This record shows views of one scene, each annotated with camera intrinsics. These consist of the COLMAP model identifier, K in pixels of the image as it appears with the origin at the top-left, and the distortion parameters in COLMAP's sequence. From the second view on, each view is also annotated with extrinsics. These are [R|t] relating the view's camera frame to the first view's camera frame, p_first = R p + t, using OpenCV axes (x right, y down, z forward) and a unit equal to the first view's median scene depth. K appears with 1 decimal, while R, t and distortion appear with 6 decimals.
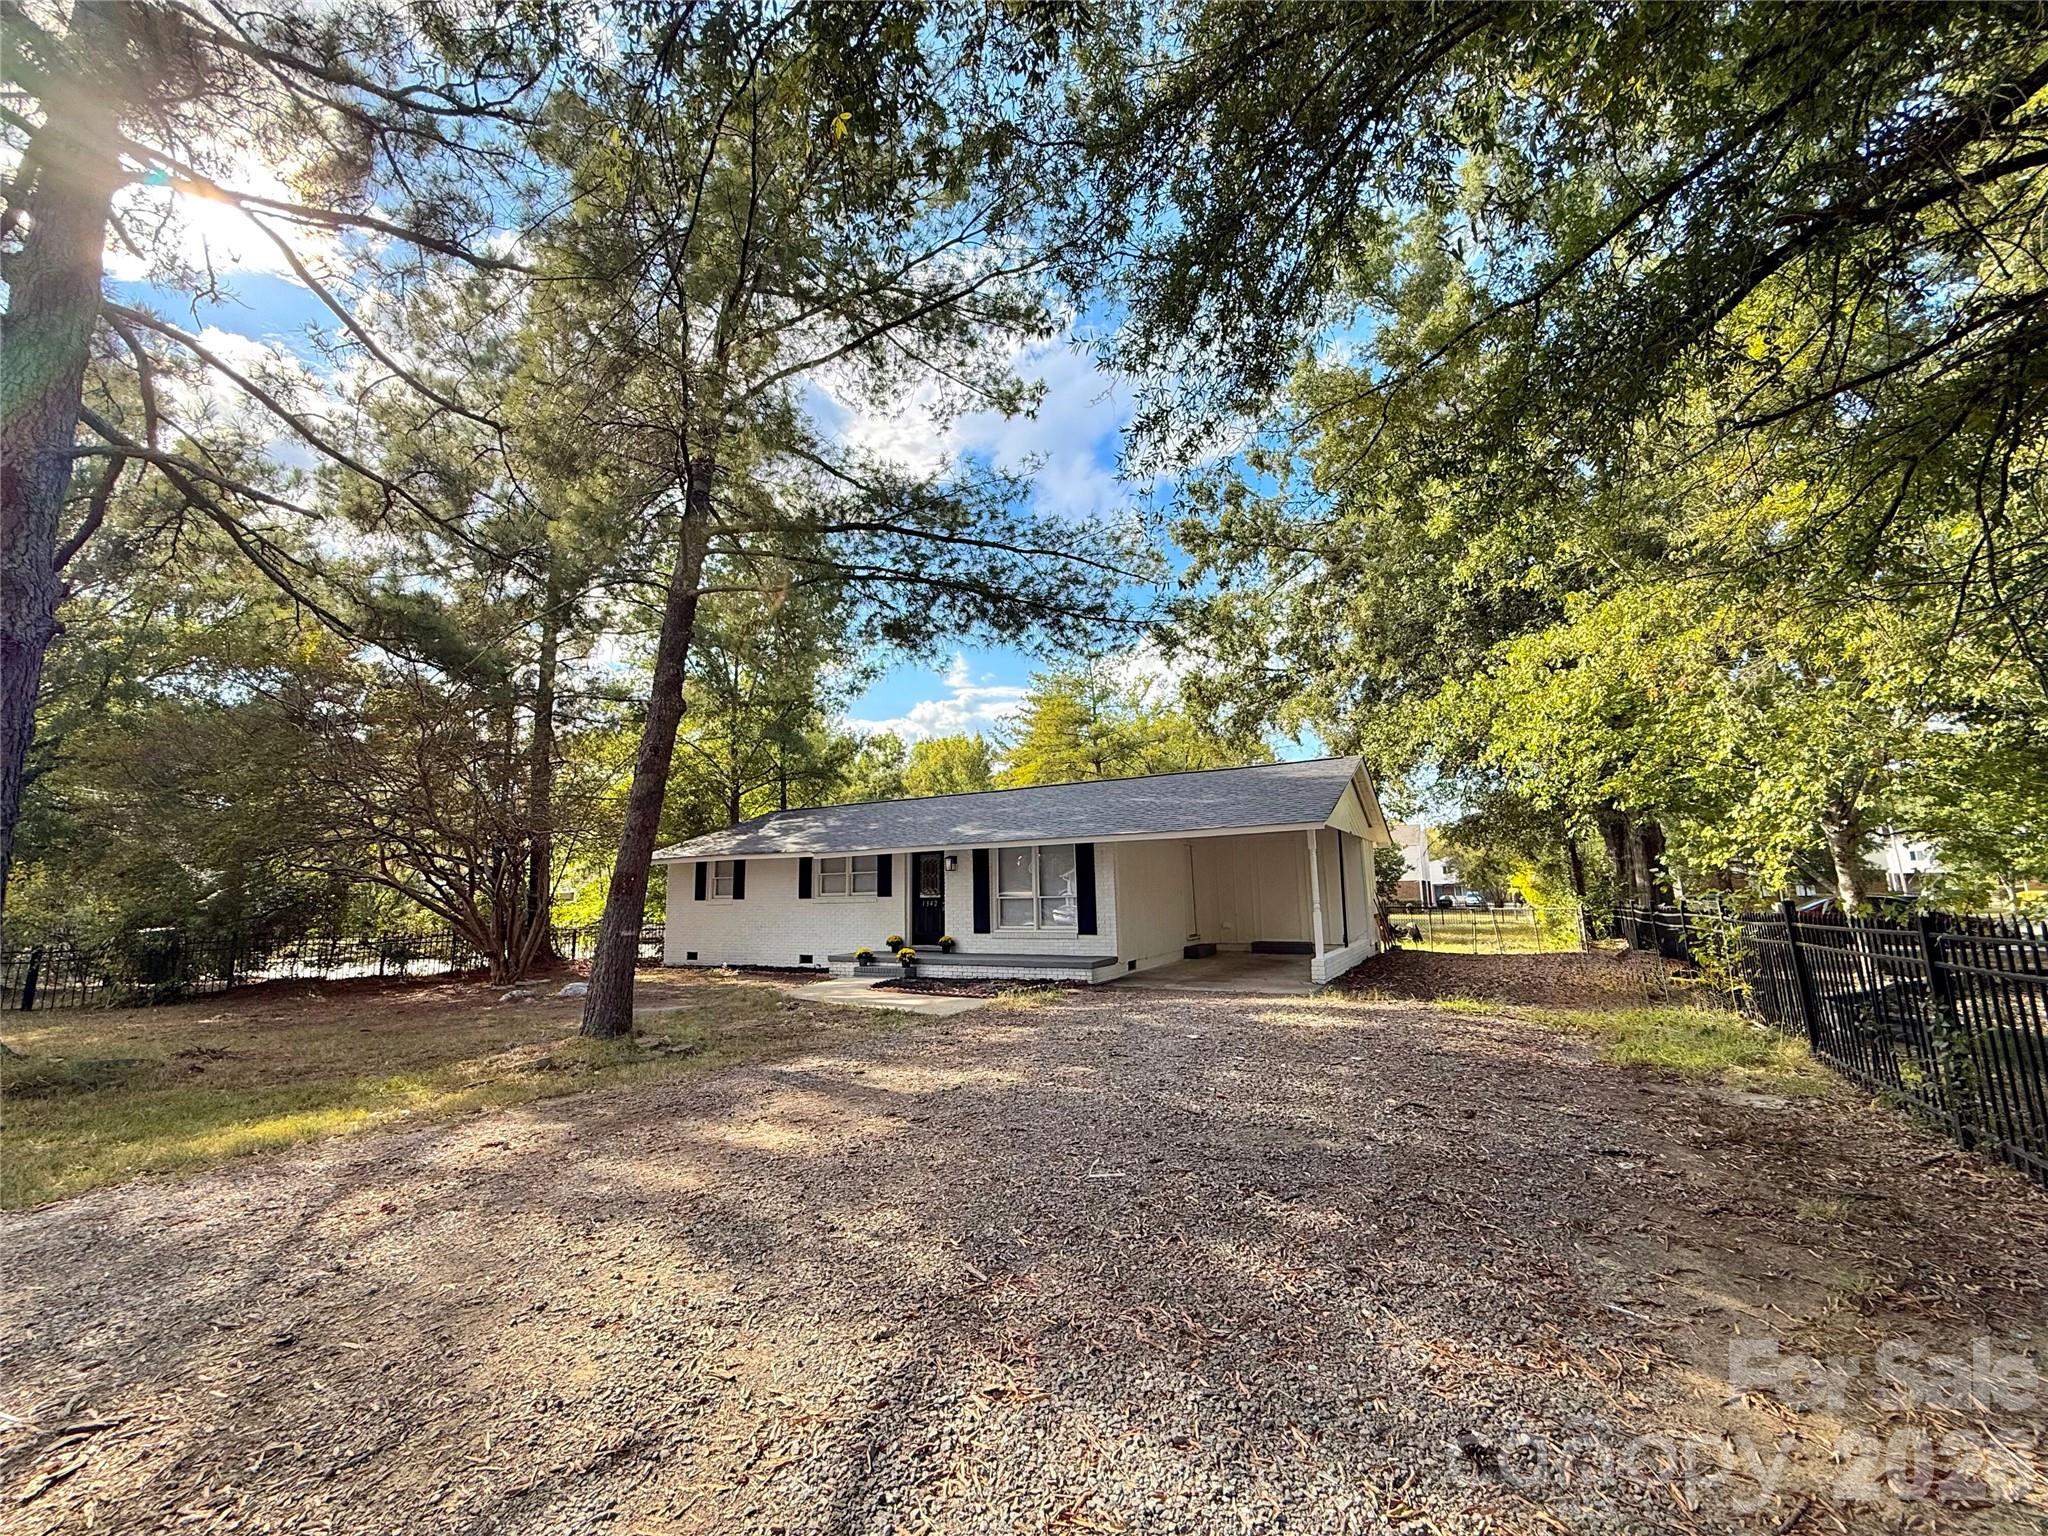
lens RADIAL K [[825.4, 0, 1024.0], [0, 825.4, 768.0], [0, 0, 1]] dist [-0.000549, -0.000007]
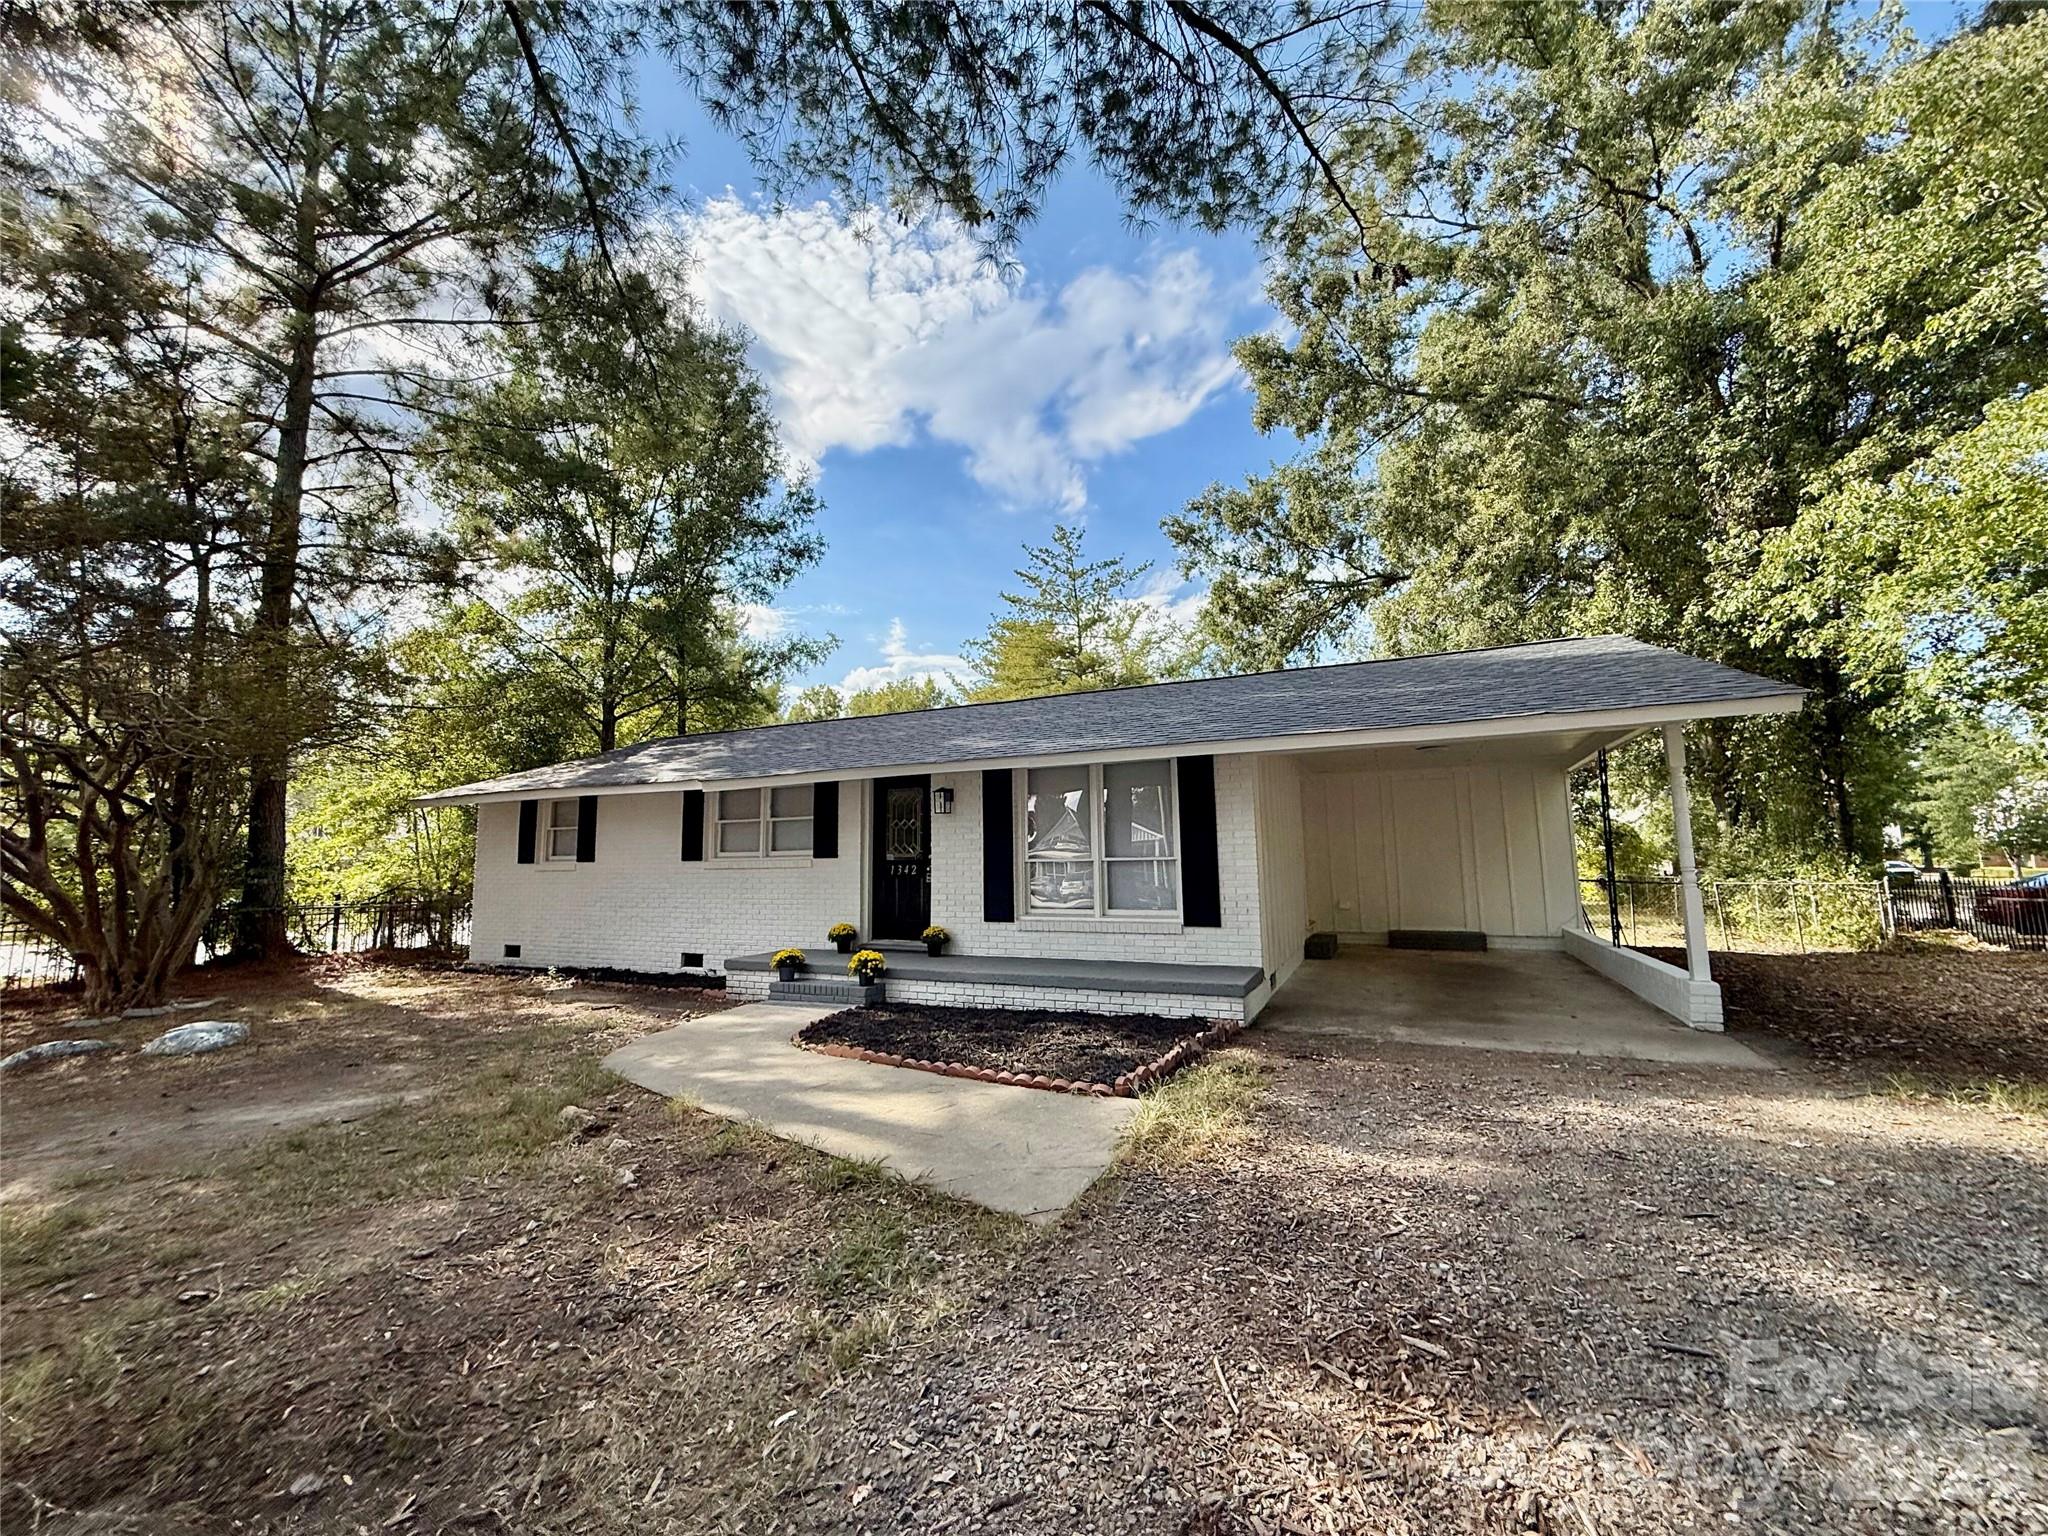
lens RADIAL K [[832.8, 0, 1024.0], [0, 832.8, 768.0], [0, 0, 1]] dist [-0.000645, -0.000023]
pose [[0.996890, 0.015052, 0.077359, -0.076212], [-0.017795, 0.999232, 0.034900, 0.070394], [-0.076774, -0.036168, 0.996392, 0.407945]]
